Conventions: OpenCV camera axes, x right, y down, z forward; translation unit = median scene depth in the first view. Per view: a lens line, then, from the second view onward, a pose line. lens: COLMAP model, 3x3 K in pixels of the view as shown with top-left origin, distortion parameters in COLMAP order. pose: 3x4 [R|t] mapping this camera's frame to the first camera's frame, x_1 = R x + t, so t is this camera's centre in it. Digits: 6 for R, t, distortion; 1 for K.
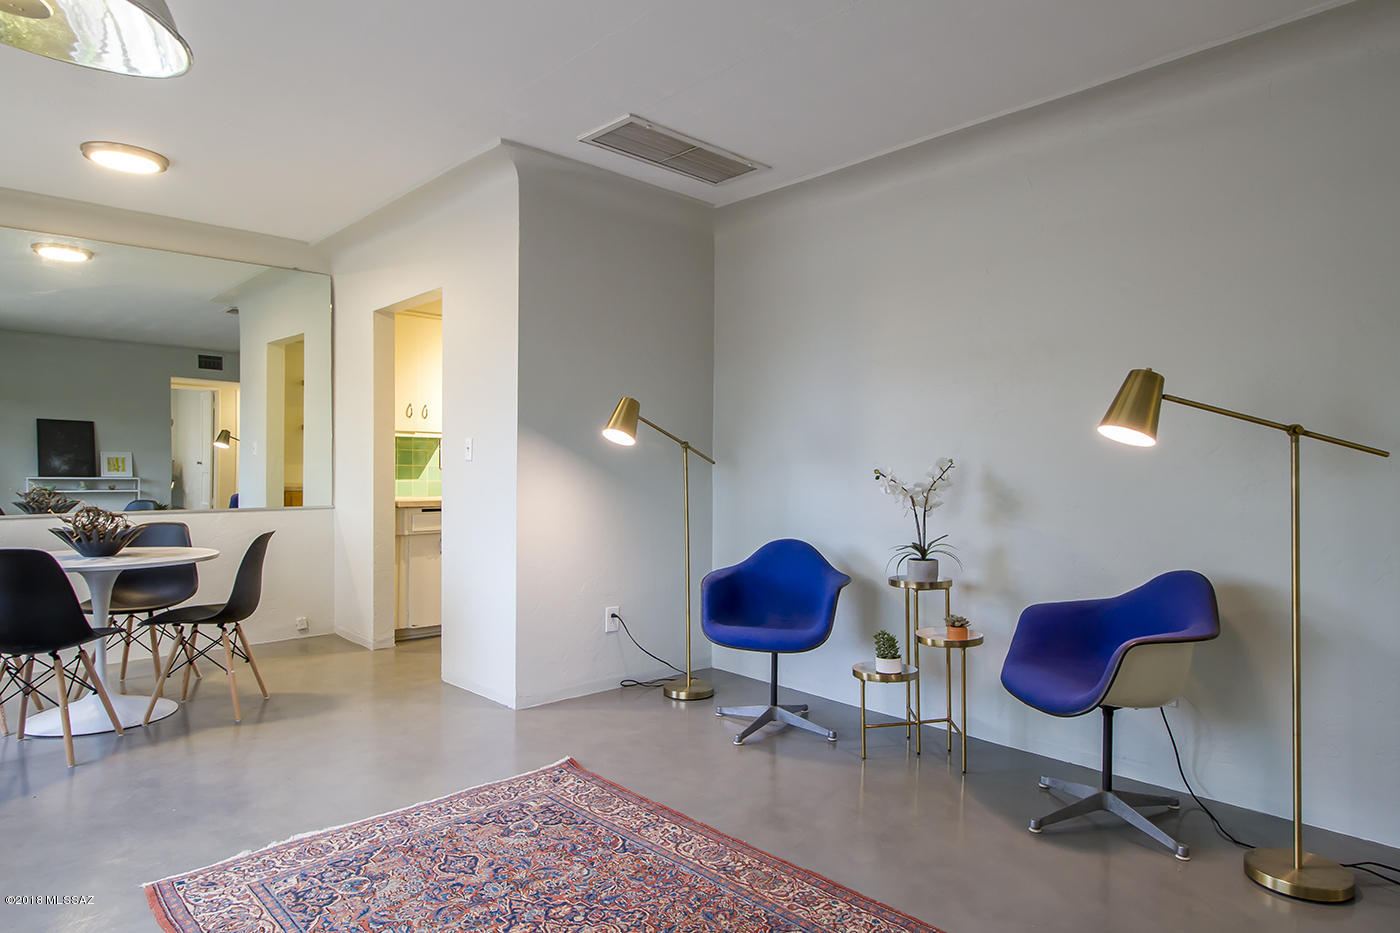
lens RADIAL K [[812.9, 0, 700.0], [0, 812.9, 466.5], [0, 0, 1]] dist [0.002290, -0.000535]
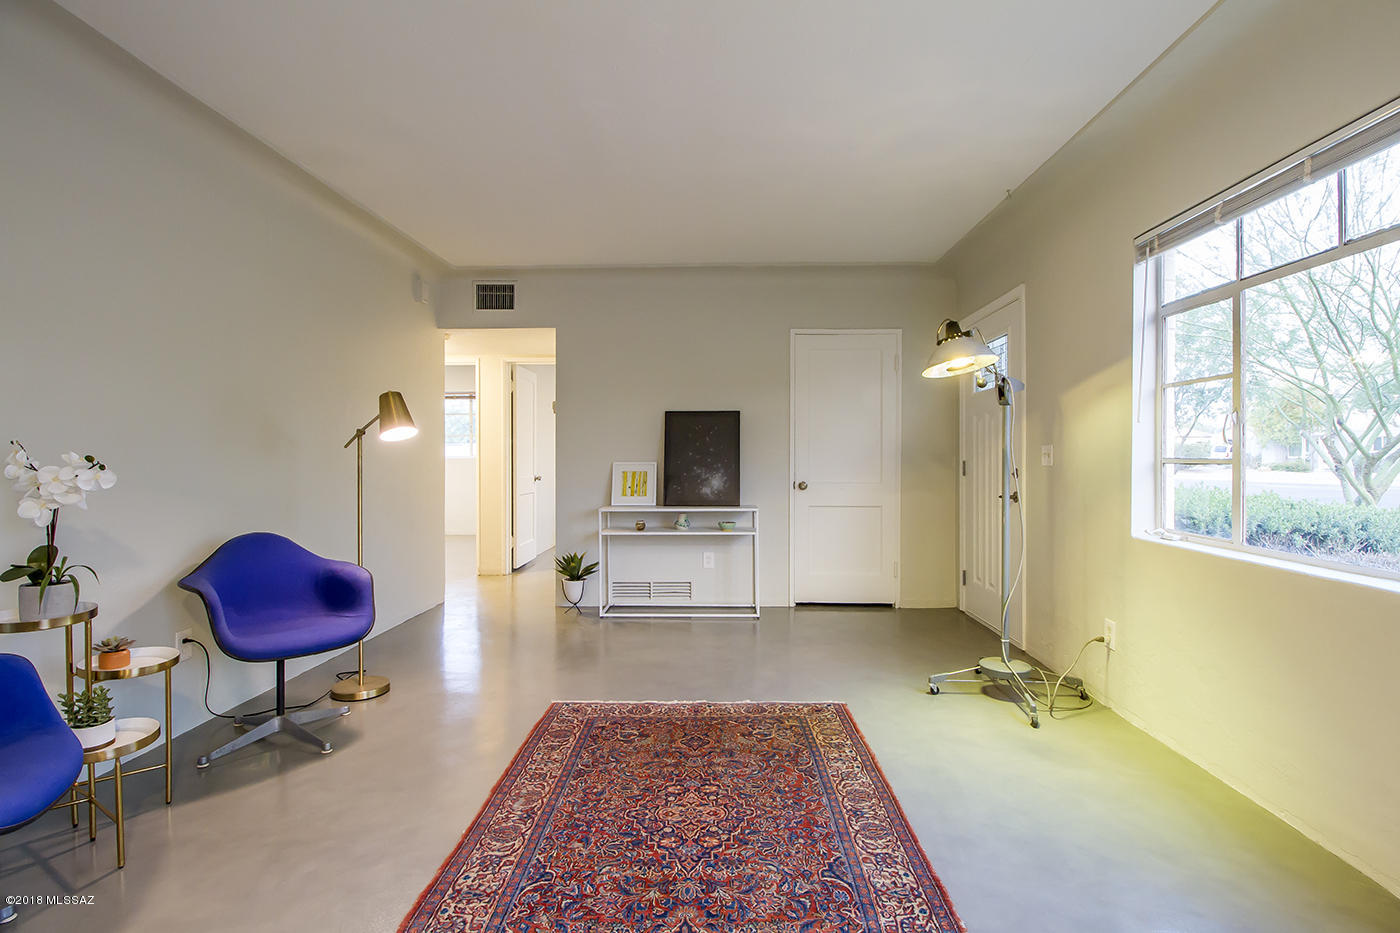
lens RADIAL K [[668.2, 0, 714.8], [0, 668.2, 459.2], [0, 0, 1]] dist [0.003533, -0.016323]
pose [[-0.713577, -0.009495, 0.700512, -0.812803], [-0.007022, 0.999955, 0.006401, -0.004518], [-0.700541, -0.000352, -0.713612, 1.513634]]
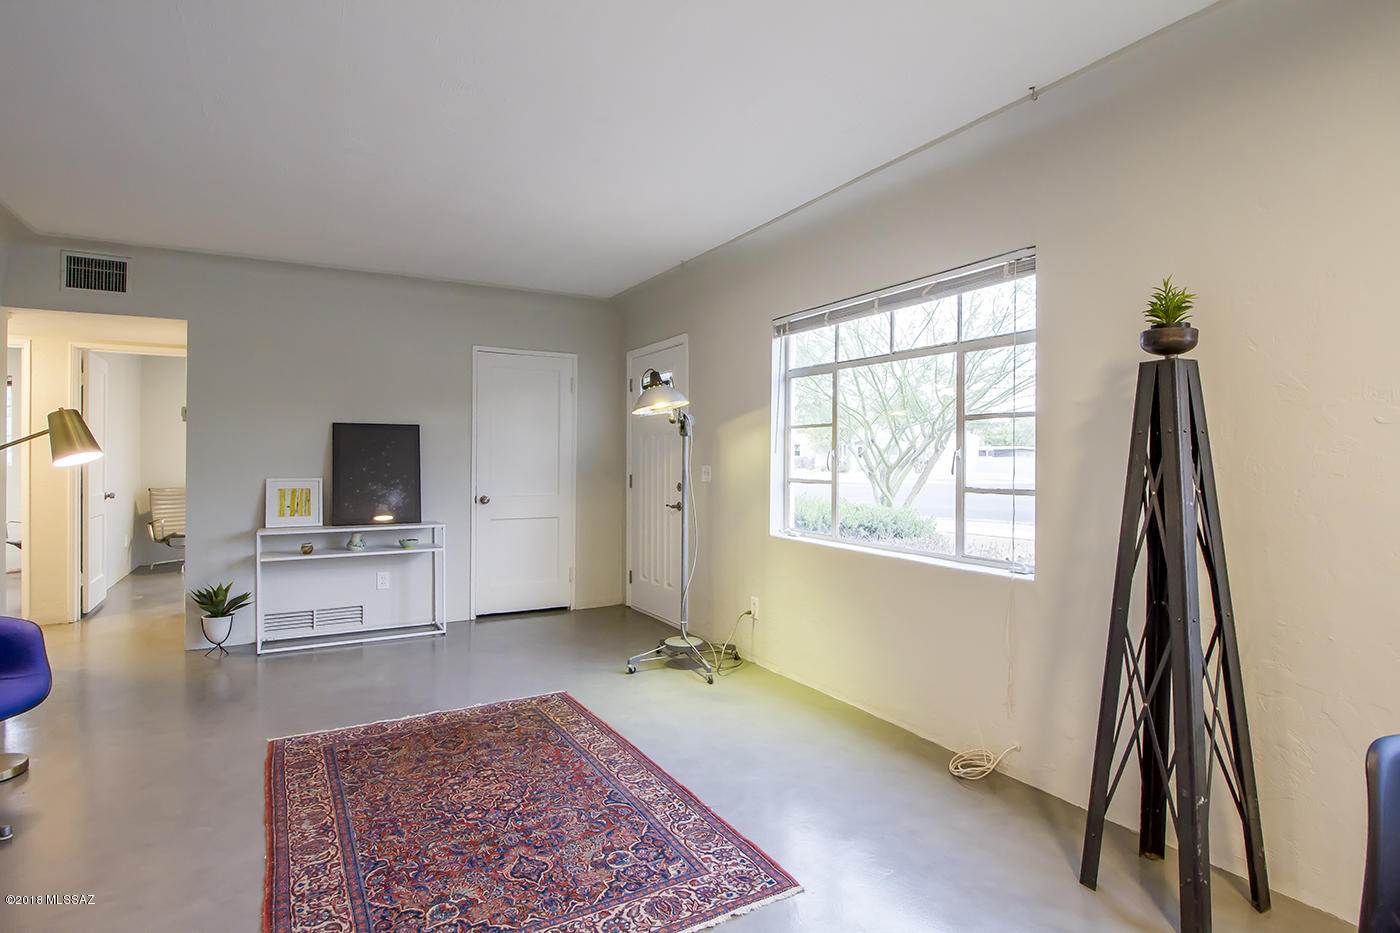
lens RADIAL K [[724.3, 0, 708.6], [0, 724.3, 456.2], [0, 0, 1]] dist [-0.005212, -0.001617]
pose [[-0.973639, -0.011279, 0.227815, -0.764795], [-0.012252, 0.999921, -0.002859, -0.055301], [-0.227765, -0.005575, -0.973700, 1.947586]]
